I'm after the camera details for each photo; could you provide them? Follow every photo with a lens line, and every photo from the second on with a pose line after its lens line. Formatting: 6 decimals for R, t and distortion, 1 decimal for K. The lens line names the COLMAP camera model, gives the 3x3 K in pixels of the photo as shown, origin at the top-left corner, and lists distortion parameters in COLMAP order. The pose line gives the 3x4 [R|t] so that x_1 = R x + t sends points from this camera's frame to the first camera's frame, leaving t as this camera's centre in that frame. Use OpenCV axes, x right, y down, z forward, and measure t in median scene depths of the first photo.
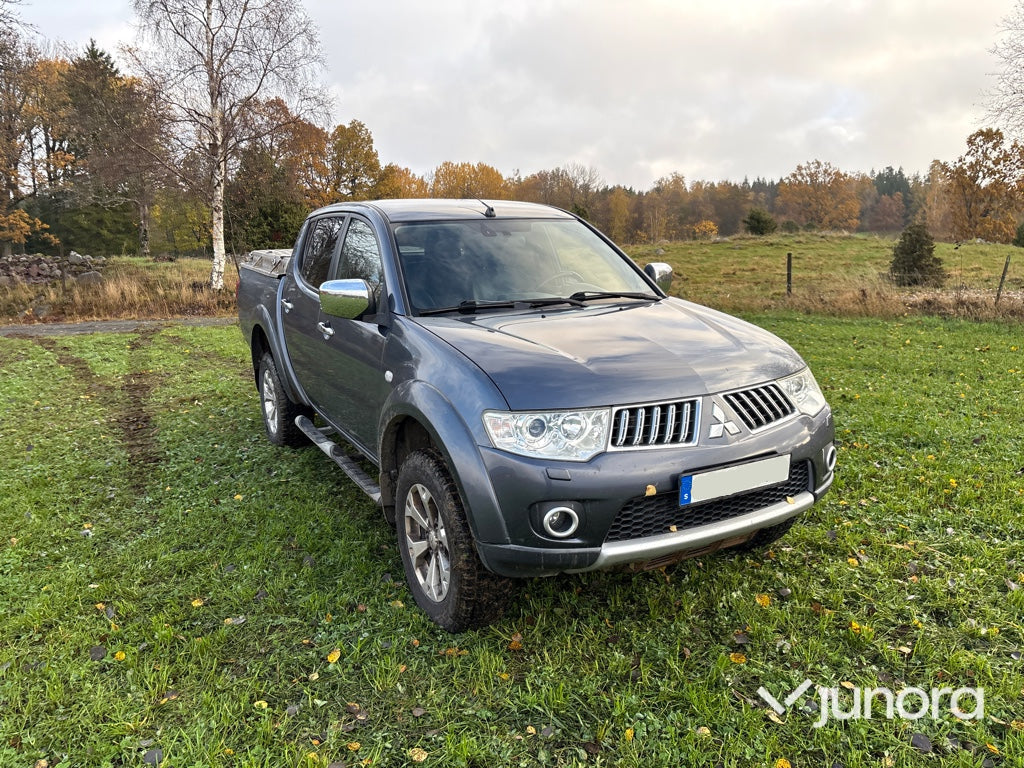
lens RADIAL K [[773.8, 0, 523.5], [0, 773.8, 358.3], [0, 0, 1]] dist [0.050966, -0.050071]
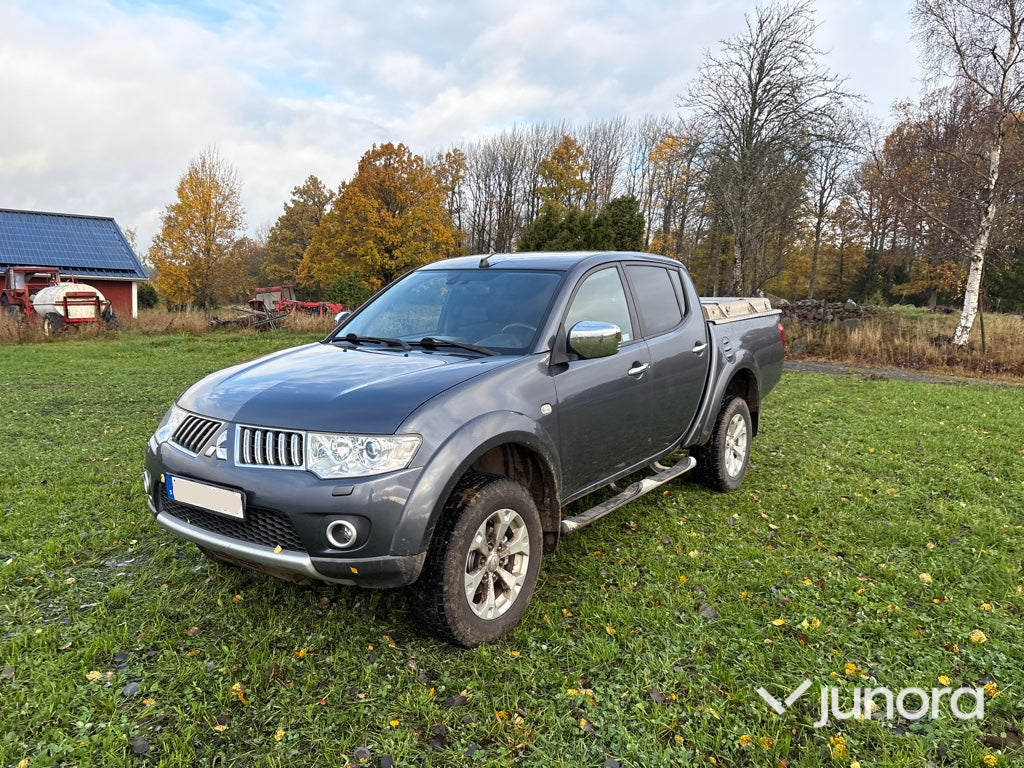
lens RADIAL K [[773.4, 0, 521.1], [0, 773.4, 367.4], [0, 0, 1]] dist [0.051617, -0.051902]
pose [[0.442120, 0.120689, -0.888799, 0.855537], [-0.166395, 0.984742, 0.050947, -0.096342], [0.881387, 0.125367, 0.455456, 0.505700]]
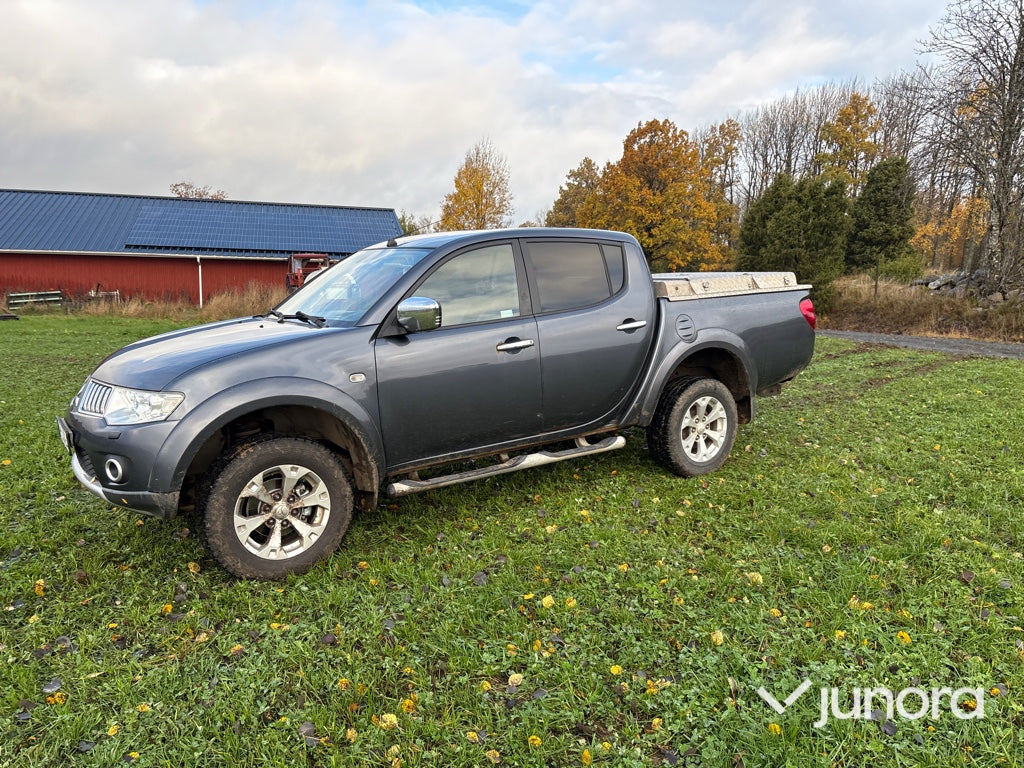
lens RADIAL K [[773.4, 0, 521.1], [0, 773.4, 367.4], [0, 0, 1]] dist [0.051617, -0.051902]
pose [[0.099405, 0.153614, -0.983118, 1.030819], [-0.158426, 0.977852, 0.136772, -0.175700], [0.982354, 0.142155, 0.121540, 0.959484]]
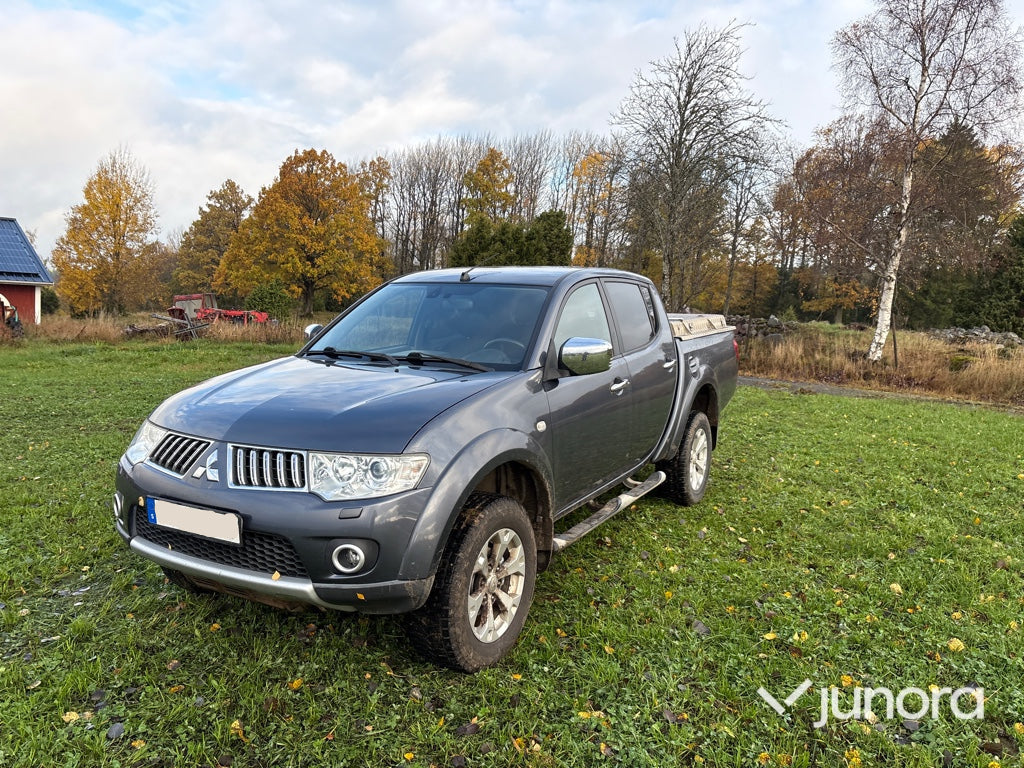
lens RADIAL K [[773.4, 0, 521.1], [0, 773.4, 367.4], [0, 0, 1]] dist [0.051617, -0.051902]
pose [[0.528730, 0.110868, -0.841518, 0.811768], [-0.175159, 0.984344, 0.019631, -0.088964], [0.830520, 0.137020, 0.539872, 0.447719]]
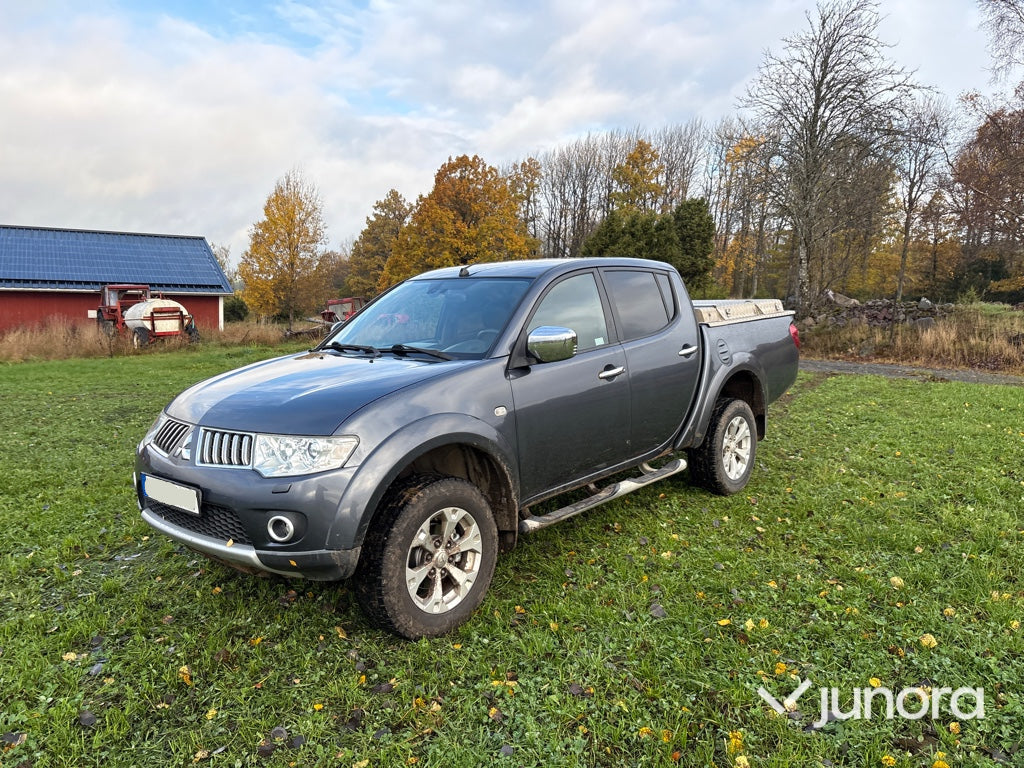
lens RADIAL K [[772.9, 0, 523.0], [0, 772.9, 355.8], [0, 0, 1]] dist [0.061001, -0.070312]
pose [[0.350244, 0.094370, -0.931892, 0.936719], [-0.148442, 0.987930, 0.044254, -0.116585], [0.924821, 0.122832, 0.360025, 0.611758]]
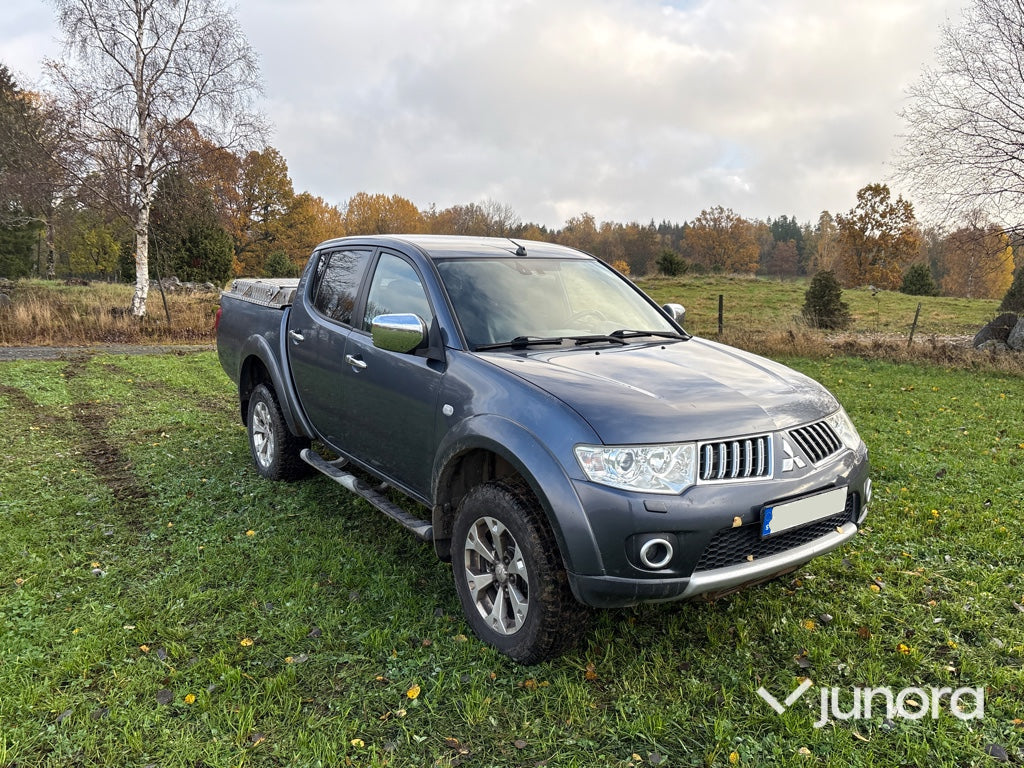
lens RADIAL K [[772.3, 0, 525.6], [0, 772.3, 360.7], [0, 0, 1]] dist [0.049421, -0.046734]
pose [[0.992977, 0.016729, 0.117120, -0.137317], [-0.011985, 0.999083, -0.041093, -0.000650], [-0.117700, 0.039400, 0.992267, -0.011160]]
